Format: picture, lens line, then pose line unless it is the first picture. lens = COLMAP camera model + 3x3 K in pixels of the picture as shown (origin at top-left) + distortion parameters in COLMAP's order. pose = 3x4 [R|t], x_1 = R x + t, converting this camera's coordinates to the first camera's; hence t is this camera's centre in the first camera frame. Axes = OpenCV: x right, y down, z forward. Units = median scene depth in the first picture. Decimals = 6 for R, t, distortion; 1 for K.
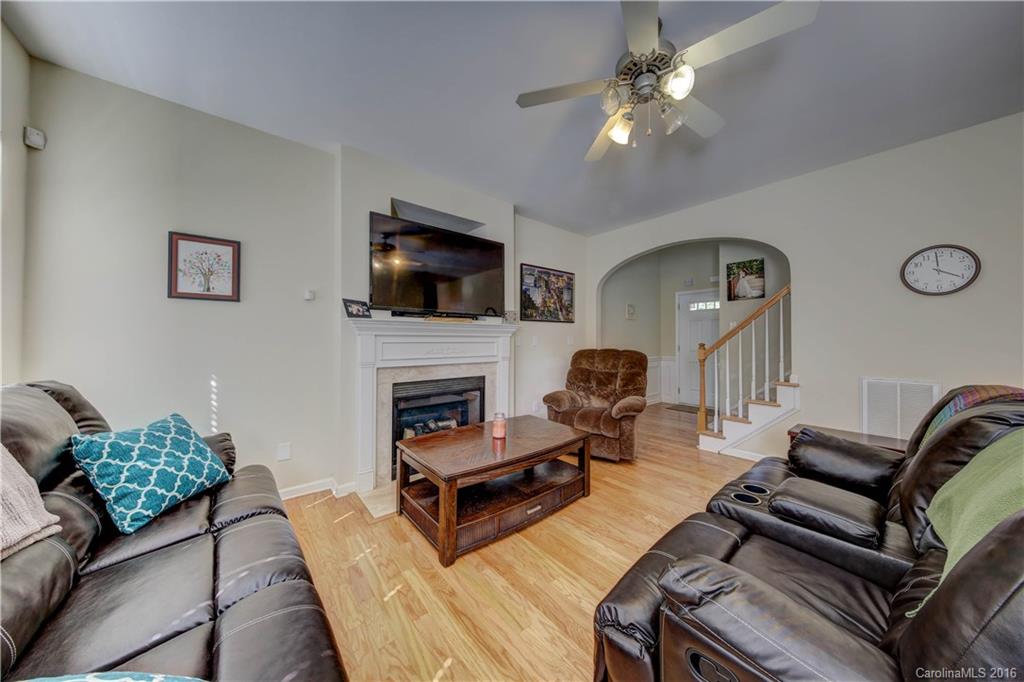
lens RADIAL K [[327.5, 0, 514.1], [0, 327.5, 337.4], [0, 0, 1]] dist [-0.005003, -0.000889]
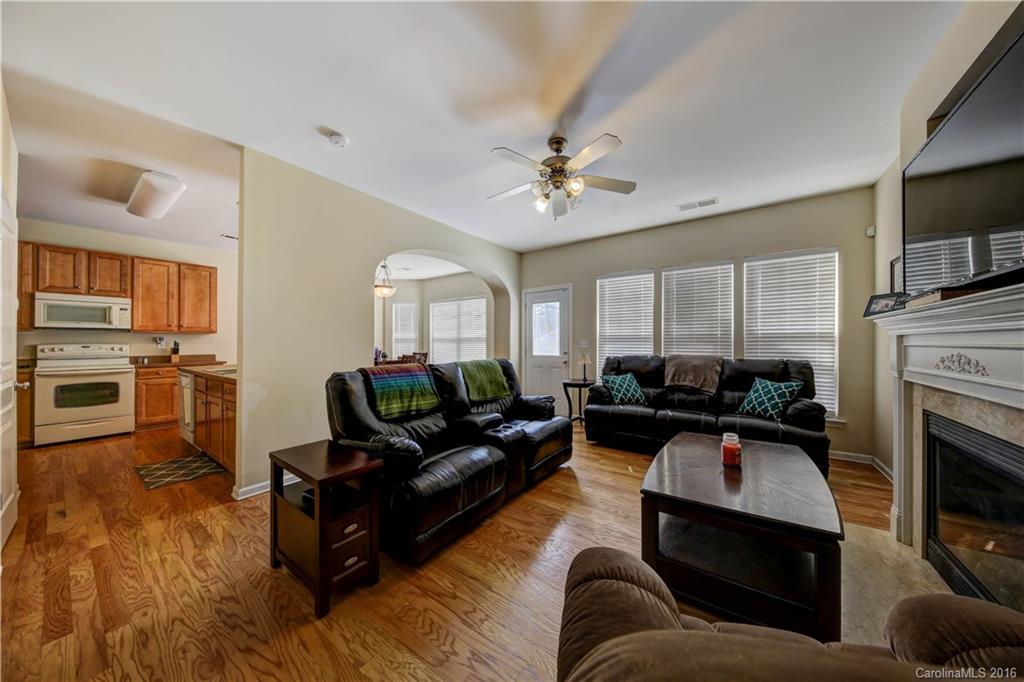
lens RADIAL K [[327.5, 0, 518.0], [0, 327.5, 340.6], [0, 0, 1]] dist [-0.005003, -0.000889]
pose [[-0.969737, -0.003333, -0.244129, 0.377558], [0.000472, 0.999879, -0.015525, 0.010368], [0.244151, -0.015170, -0.969619, 0.957973]]
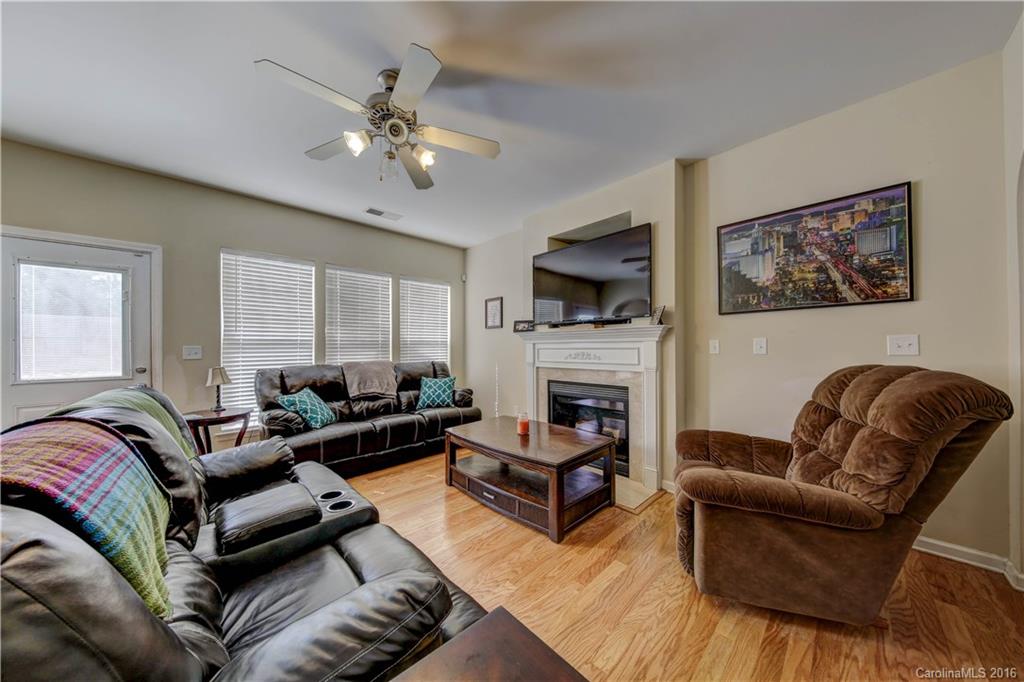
lens RADIAL K [[327.5, 0, 517.9], [0, 327.5, 347.6], [0, 0, 1]] dist [-0.005003, -0.000889]
pose [[0.070083, -0.001272, -0.997540, 0.619558], [0.018204, 0.999834, 0.000003, 0.006265], [0.997375, -0.018159, 0.070094, 0.528727]]
